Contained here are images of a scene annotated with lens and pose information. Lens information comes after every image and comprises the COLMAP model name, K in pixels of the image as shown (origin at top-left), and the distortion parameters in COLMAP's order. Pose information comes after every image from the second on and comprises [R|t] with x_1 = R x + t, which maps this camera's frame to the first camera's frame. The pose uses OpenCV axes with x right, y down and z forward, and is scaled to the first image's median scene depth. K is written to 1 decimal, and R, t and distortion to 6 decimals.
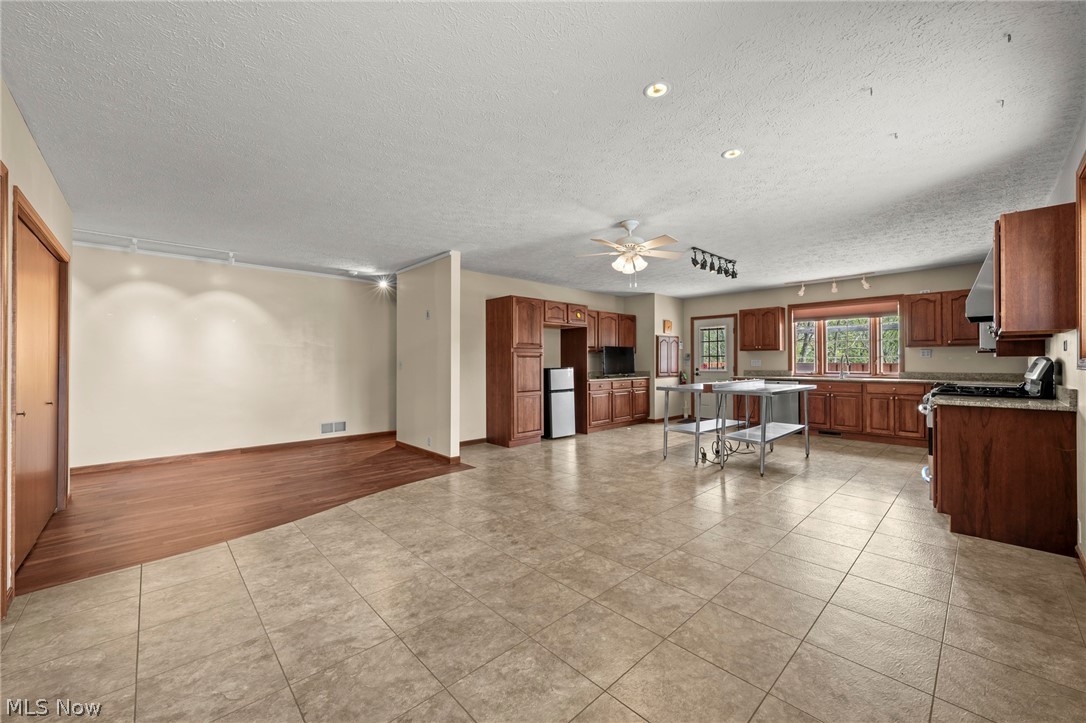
lens RADIAL K [[413.8, 0, 547.6], [0, 413.8, 358.0], [0, 0, 1]] dist [-0.000545, 0.000121]
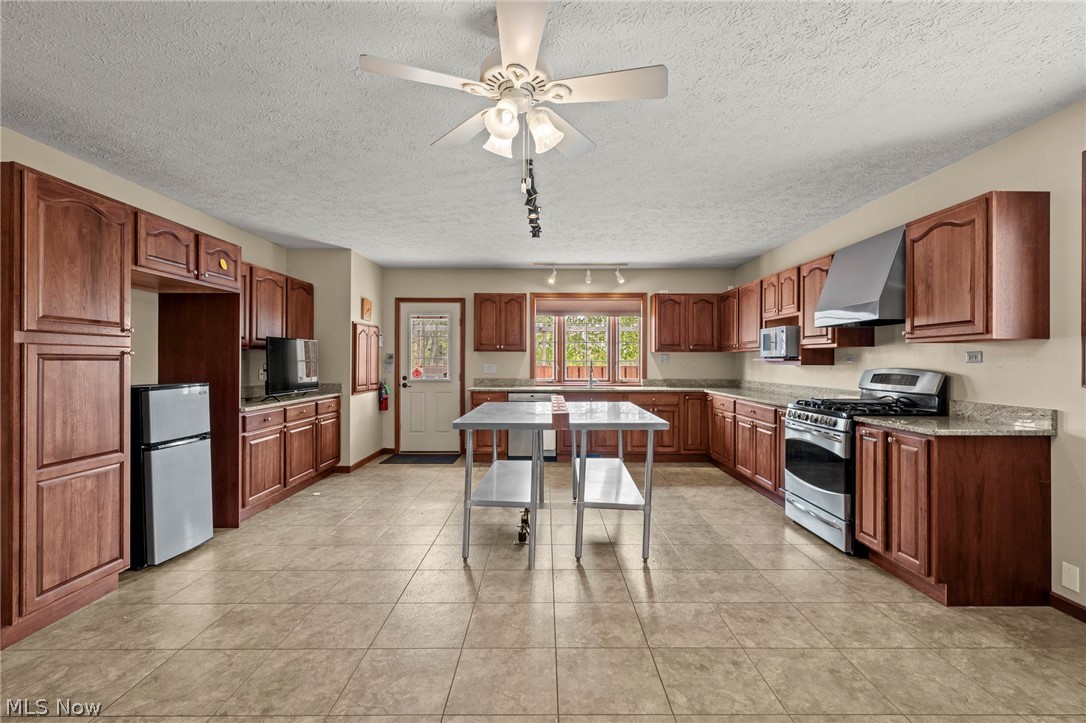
lens RADIAL K [[495.4, 0, 544.8], [0, 495.4, 359.8], [0, 0, 1]] dist [-0.000941, -0.000077]
pose [[0.689314, 0.007421, 0.724425, -0.072343], [-0.011675, 0.999931, 0.000866, -0.006041], [-0.724369, -0.009055, 0.689353, 0.395235]]
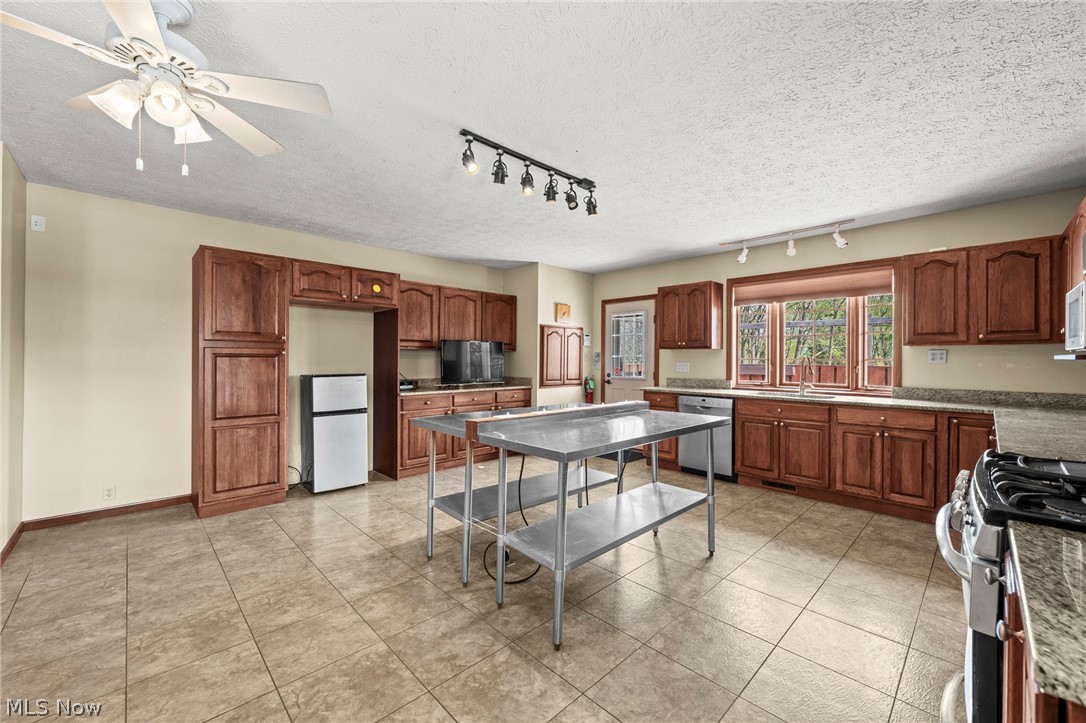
lens RADIAL K [[428.9, 0, 543.1], [0, 428.9, 358.2], [0, 0, 1]] dist [-0.002329, -0.000165]
pose [[0.999897, 0.008889, 0.011290, 0.321830], [-0.008984, 0.999925, 0.008361, -0.007763], [-0.011215, -0.008462, 0.999901, 0.369269]]
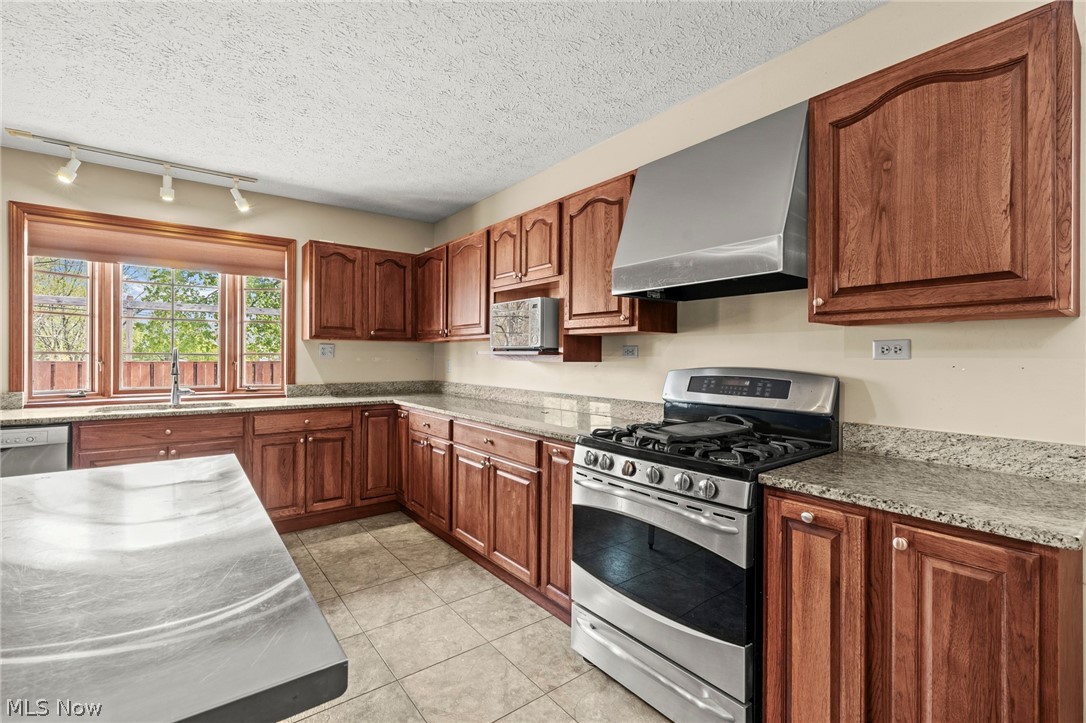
lens RADIAL K [[483.6, 0, 545.8], [0, 483.6, 356.7], [0, 0, 1]] dist [0.002591, 0.000402]
pose [[0.099237, 0.003616, 0.995057, 0.253058], [-0.015354, 0.999880, -0.002102, -0.005497], [-0.994945, -0.015069, 0.099281, 0.582594]]
